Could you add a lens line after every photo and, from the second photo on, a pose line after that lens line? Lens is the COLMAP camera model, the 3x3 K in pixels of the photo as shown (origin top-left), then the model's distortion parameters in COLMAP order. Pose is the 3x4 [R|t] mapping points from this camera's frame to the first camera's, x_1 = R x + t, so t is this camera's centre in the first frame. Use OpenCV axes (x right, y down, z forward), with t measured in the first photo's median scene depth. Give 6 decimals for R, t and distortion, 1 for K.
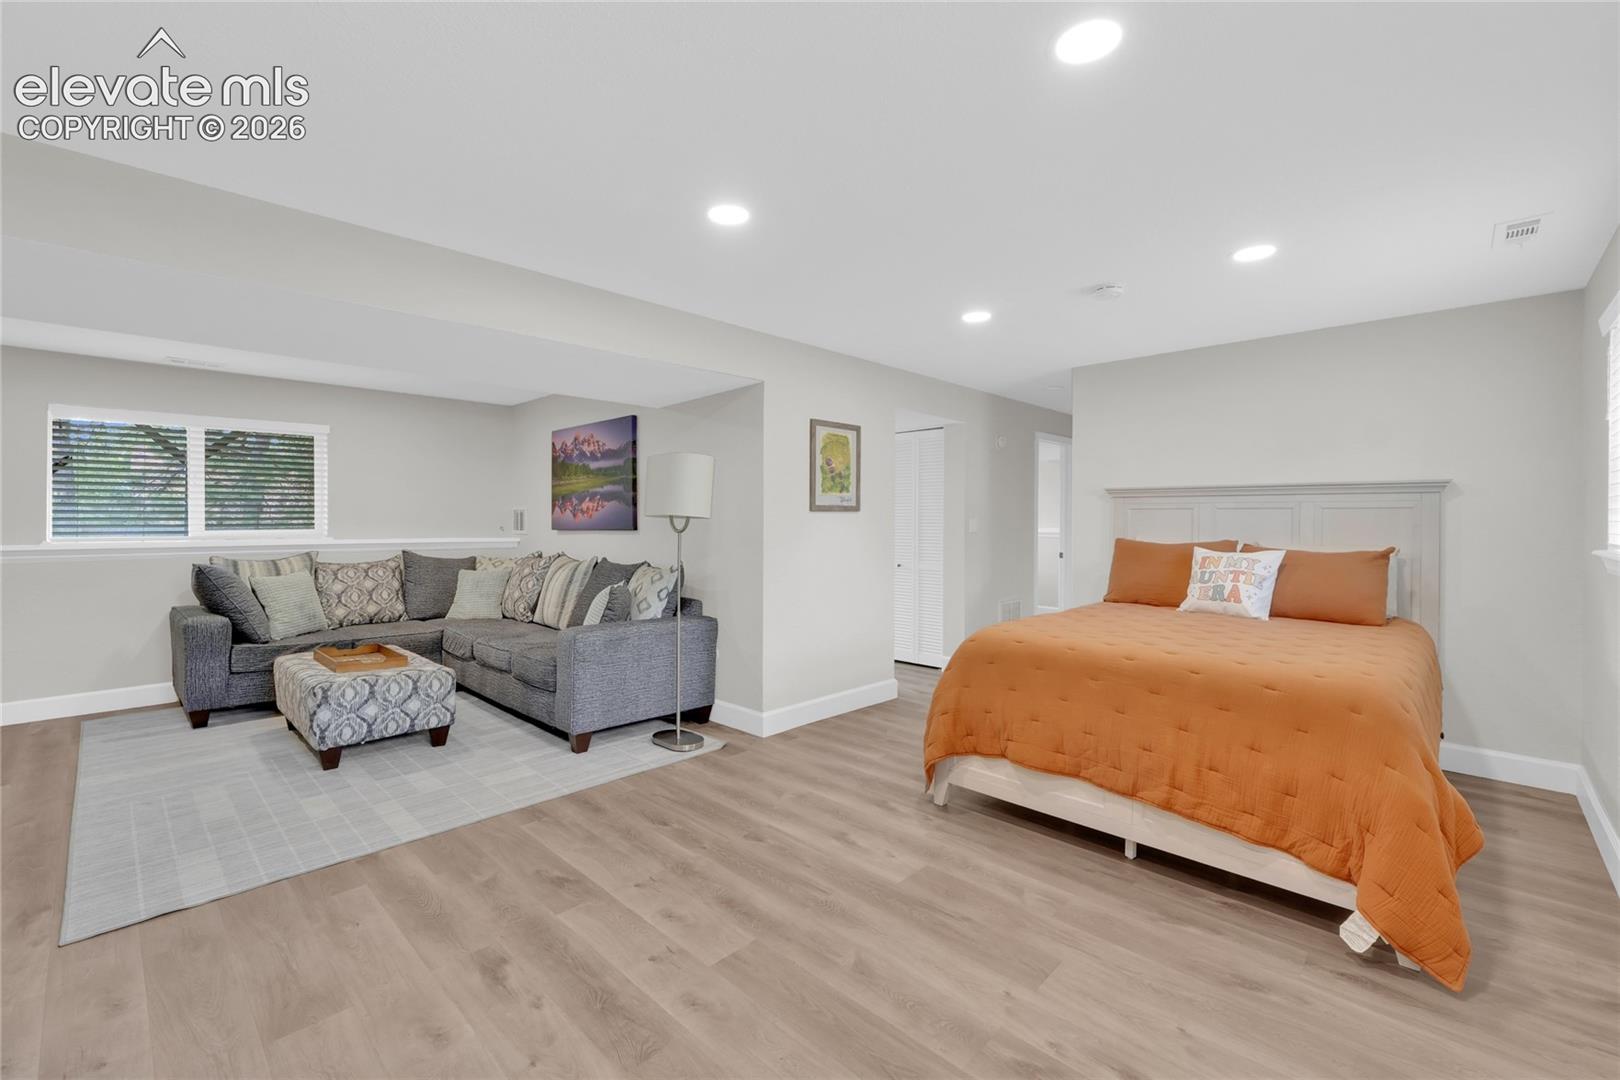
lens RADIAL K [[679.6, 0, 803.5], [0, 679.6, 520.6], [0, 0, 1]] dist [-0.001942, 0.000672]
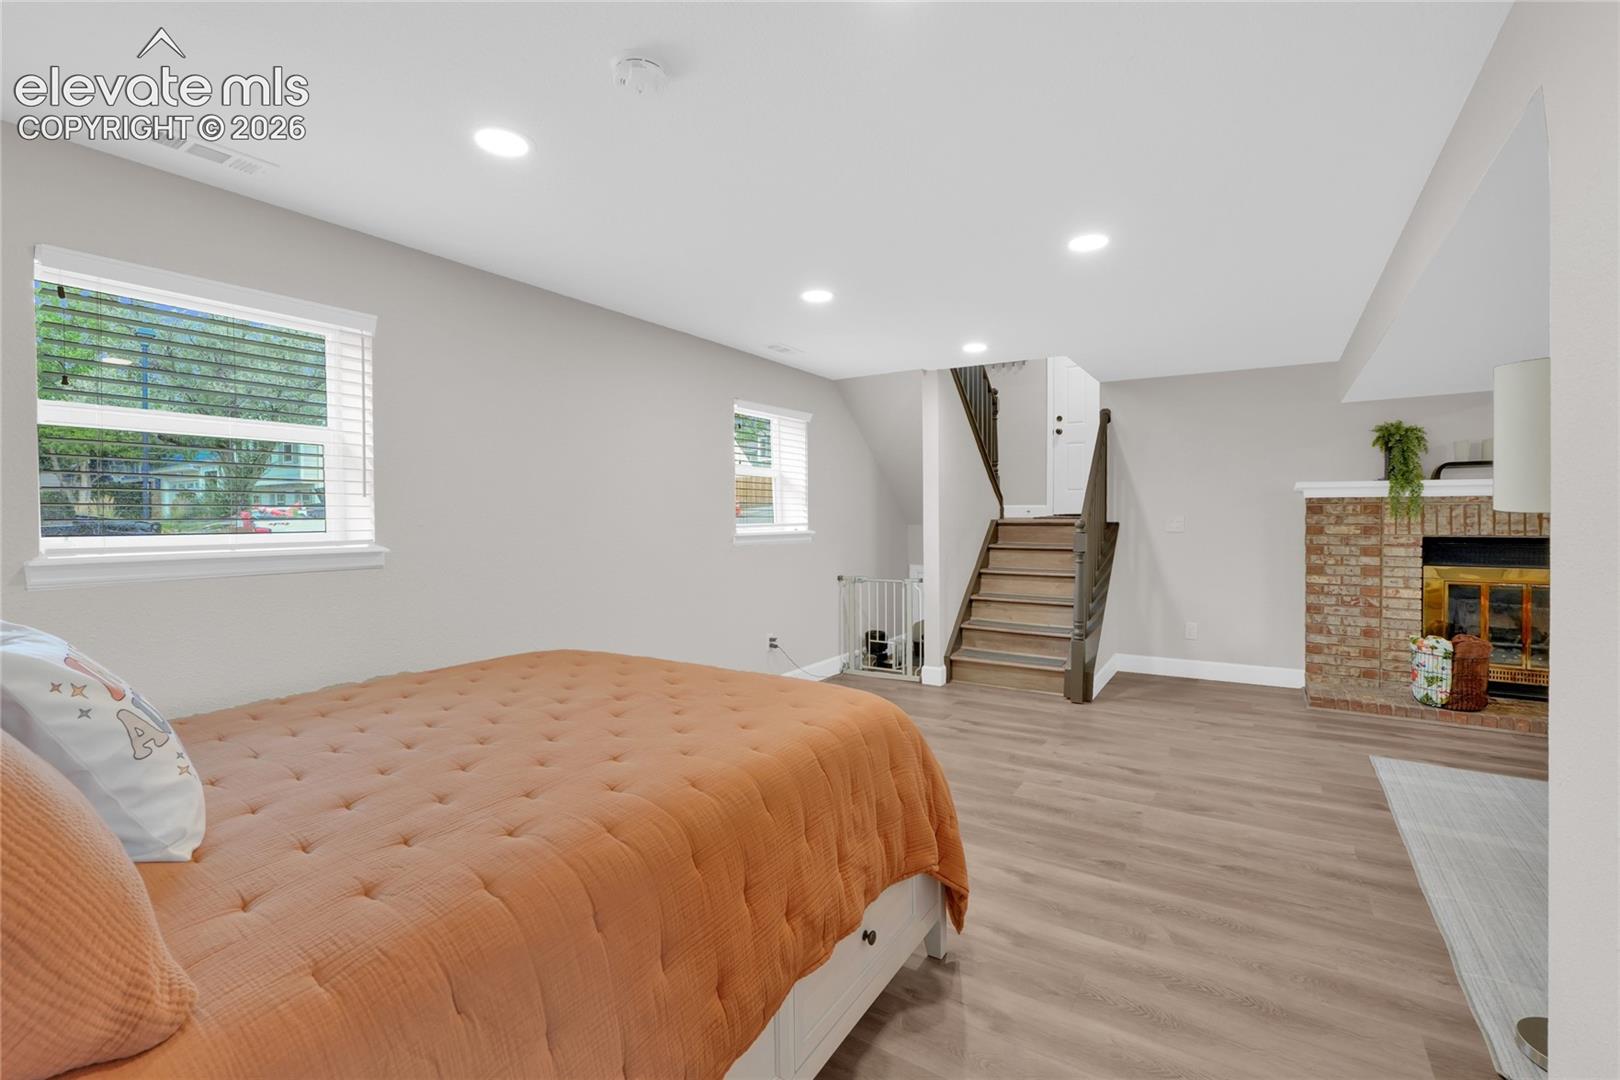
lens RADIAL K [[709.4, 0, 812.0], [0, 709.4, 518.4], [0, 0, 1]] dist [-0.000540, -0.000057]
pose [[-0.980269, 0.001442, -0.197664, 0.329475], [0.000405, 0.999986, 0.005283, -0.001031], [0.197669, 0.005099, -0.980256, 1.196381]]
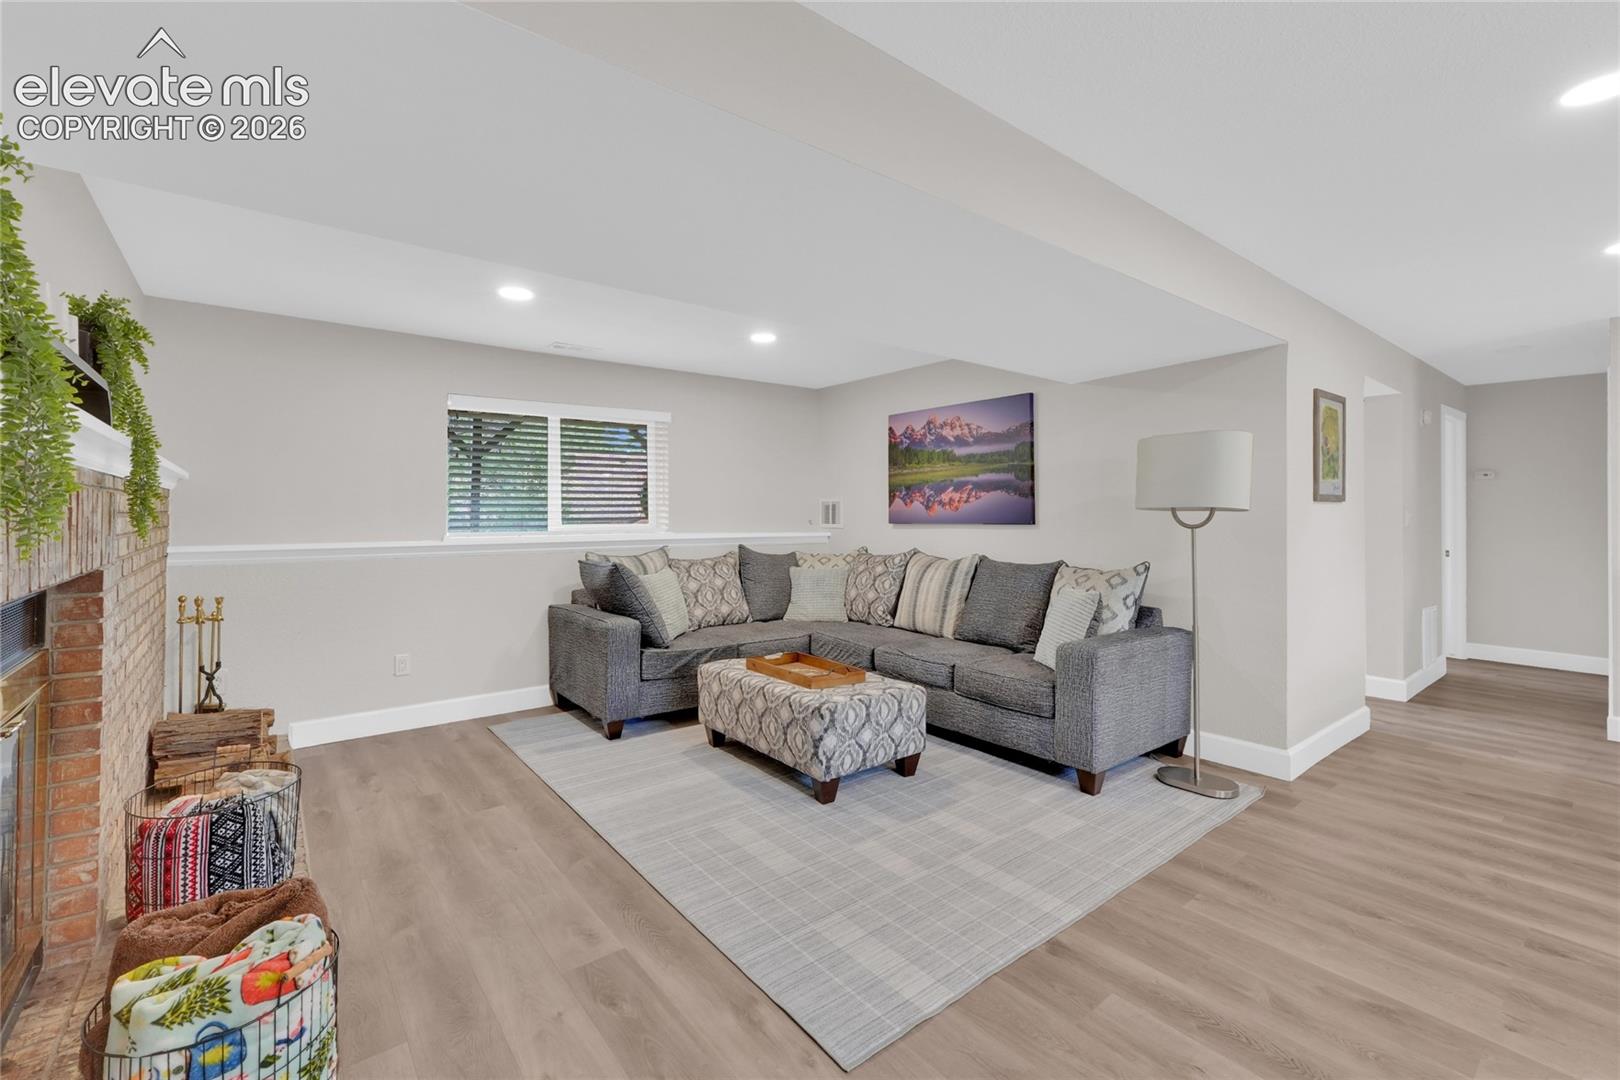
lens RADIAL K [[687.9, 0, 808.0], [0, 687.9, 505.7], [0, 0, 1]] dist [-0.001509, 0.000086]
pose [[0.990833, -0.003562, -0.135048, -0.488776], [0.002234, 0.999948, -0.009984, -0.002235], [0.135076, 0.009590, 0.990789, 0.103665]]
